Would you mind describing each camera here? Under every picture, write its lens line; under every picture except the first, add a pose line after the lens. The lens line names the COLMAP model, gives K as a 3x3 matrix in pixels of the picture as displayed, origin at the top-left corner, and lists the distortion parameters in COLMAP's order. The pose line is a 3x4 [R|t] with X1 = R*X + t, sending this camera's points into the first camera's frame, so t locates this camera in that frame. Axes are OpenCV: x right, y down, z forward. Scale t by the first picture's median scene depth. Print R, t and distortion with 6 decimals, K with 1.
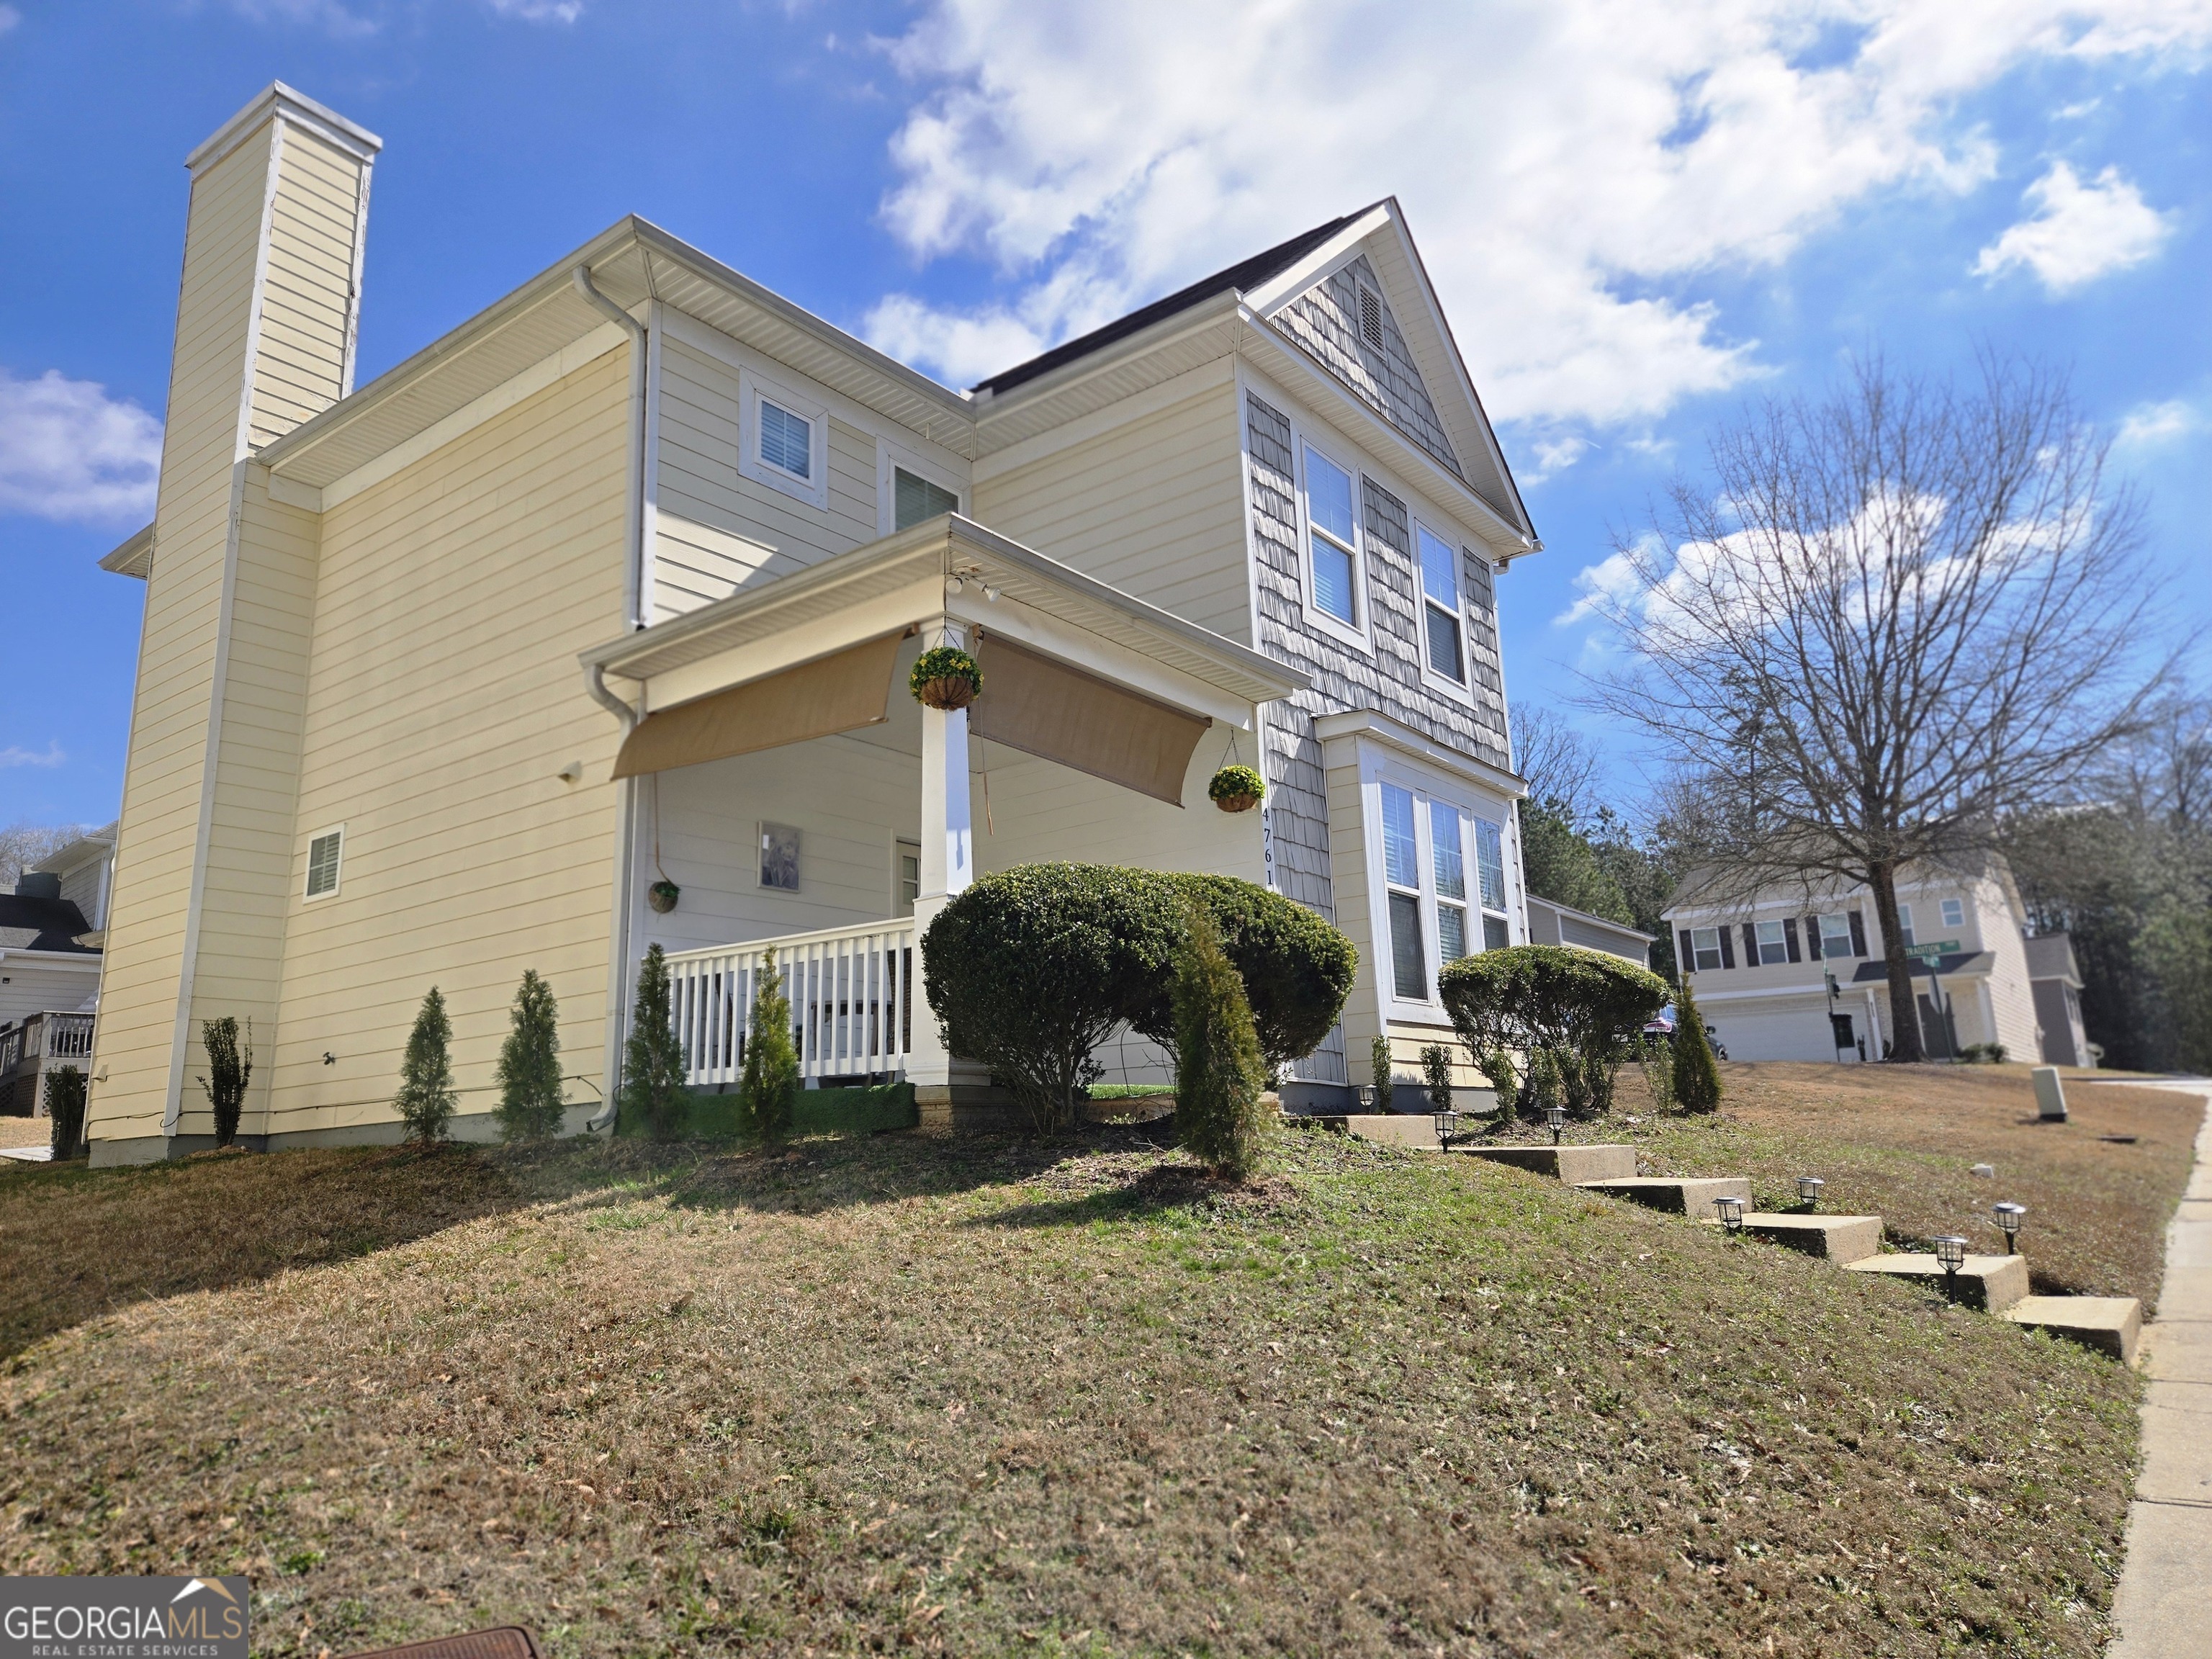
lens RADIAL K [[1451.0, 0, 1106.7], [0, 1451.0, 831.6], [0, 0, 1]] dist [0.072724, -0.050344]
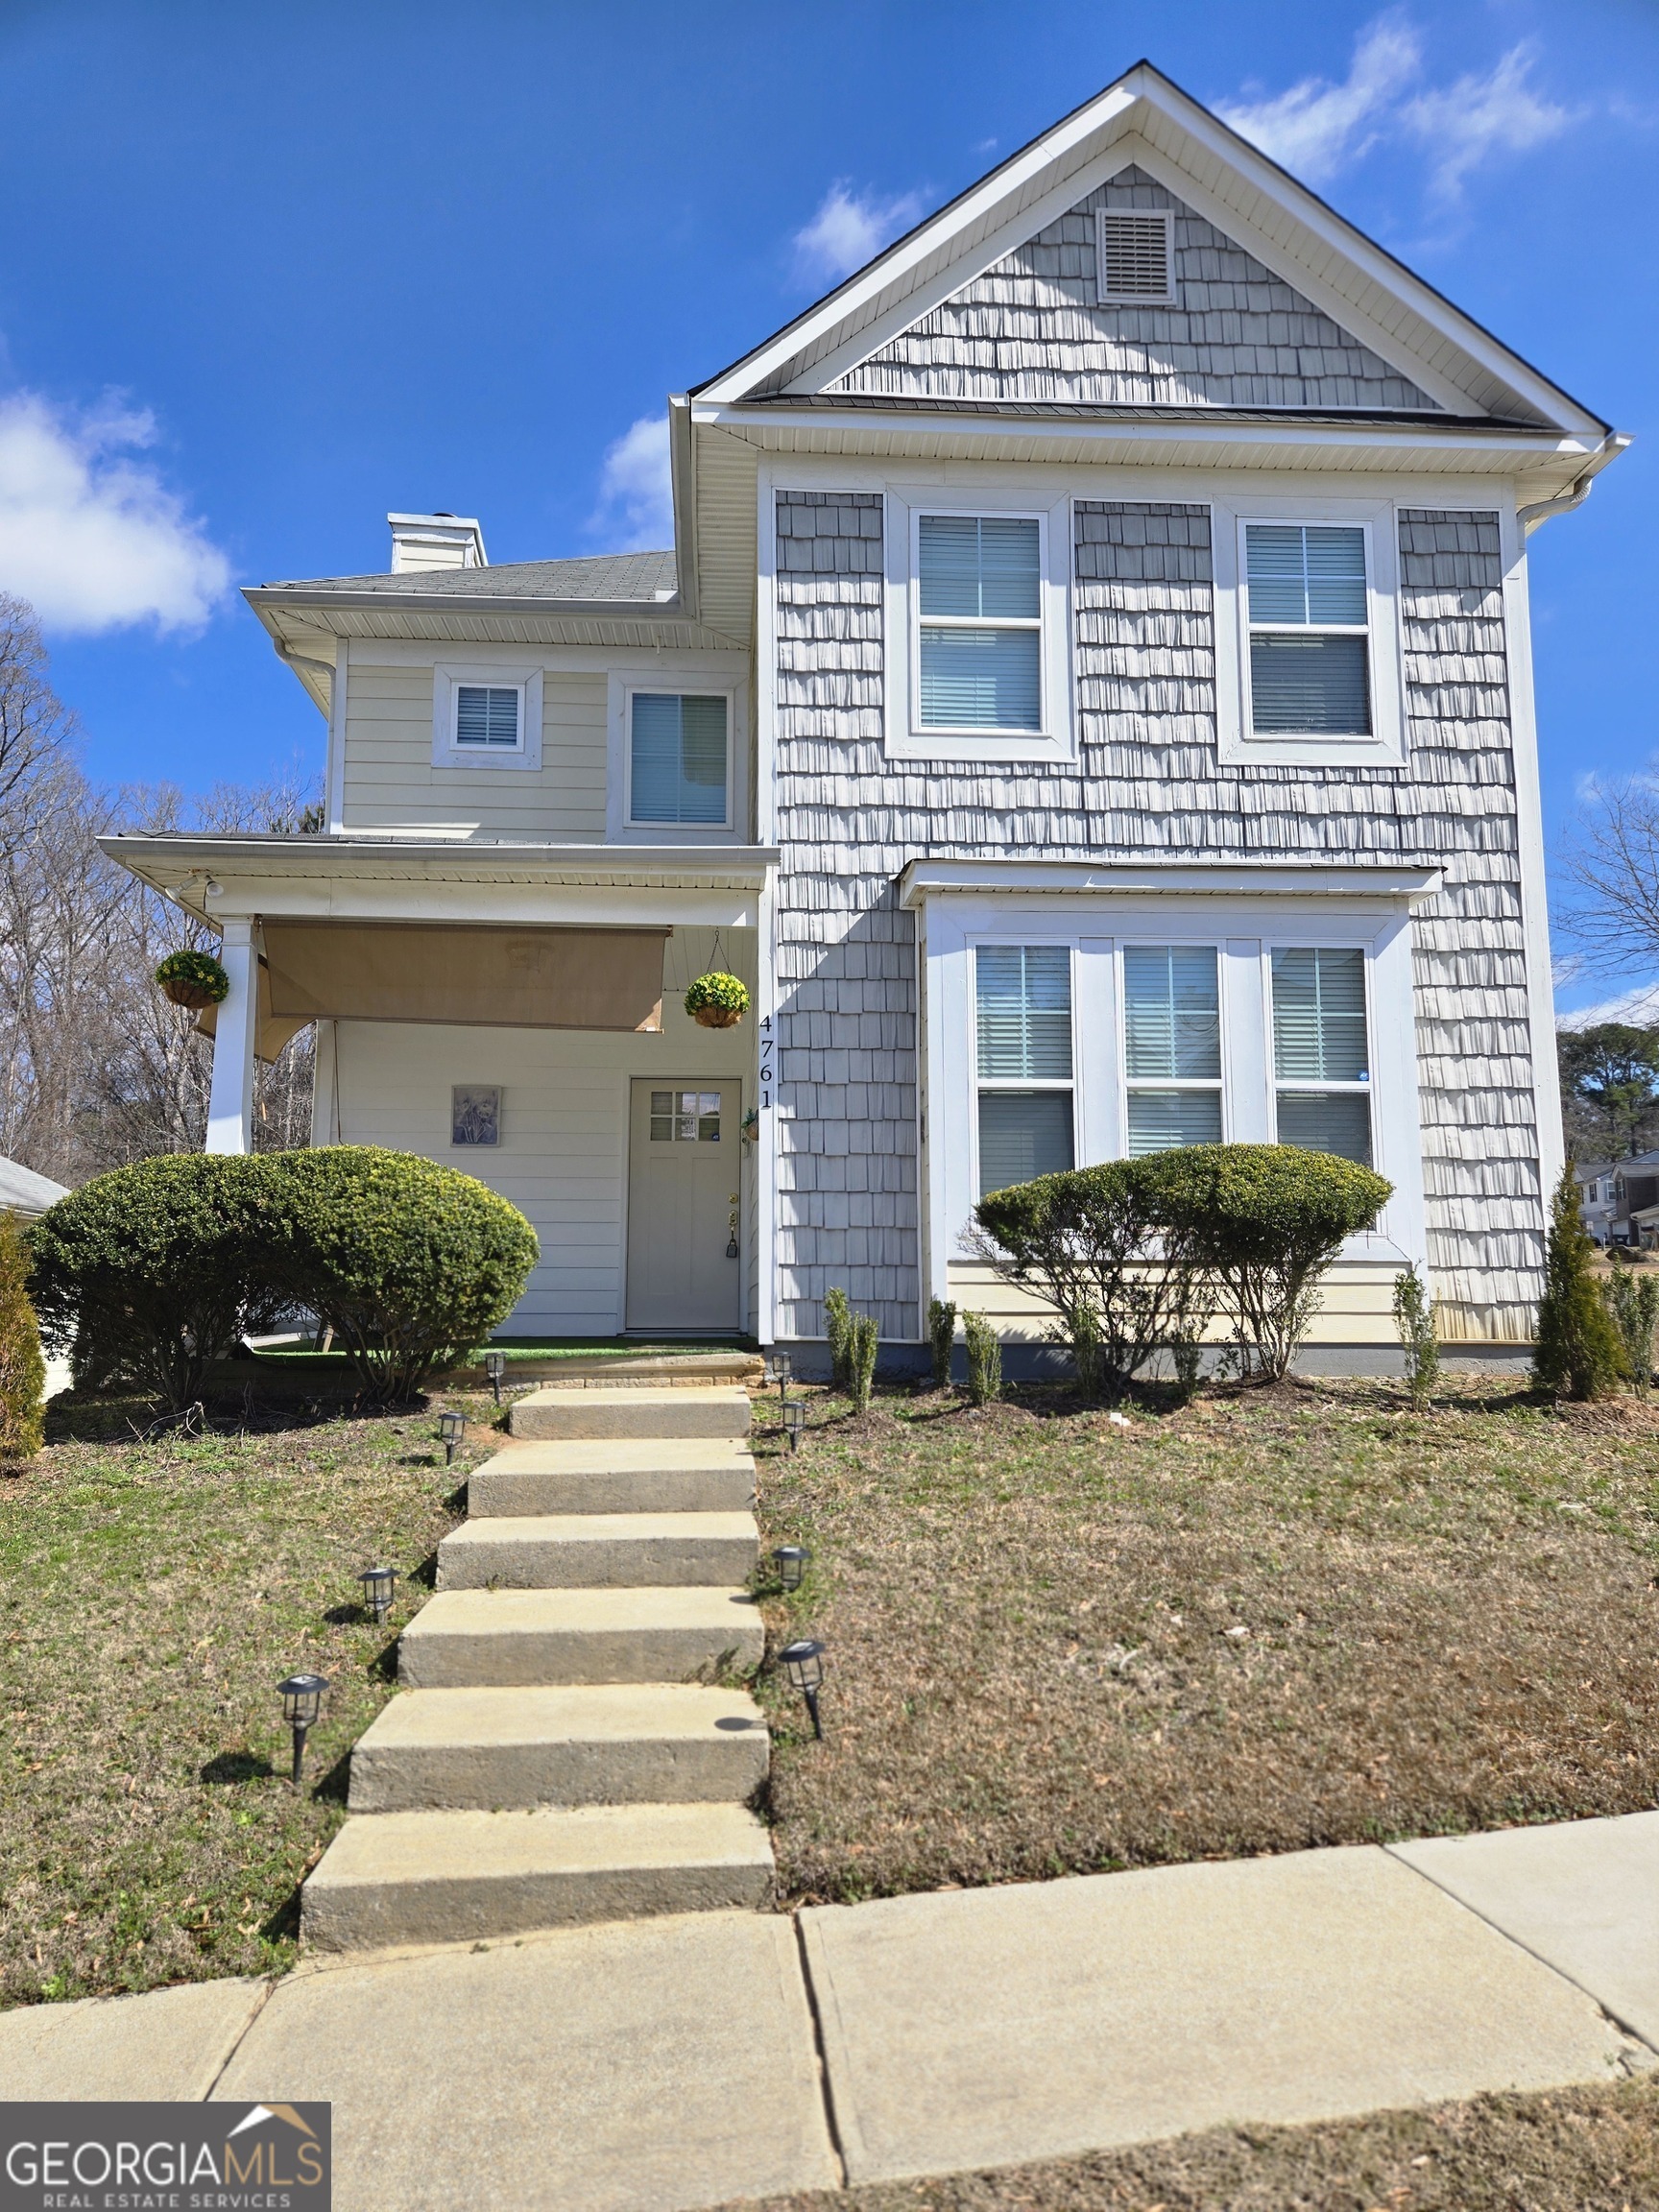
lens RADIAL K [[1451.0, 0, 823.5], [0, 1451.0, 1105.5], [0, 0, 1]] dist [0.072724, -0.050344]
pose [[0.658997, -0.070377, -0.748846, 0.698894], [0.142179, 0.989319, 0.032142, 0.011102], [0.738585, -0.127652, 0.661965, 0.436219]]
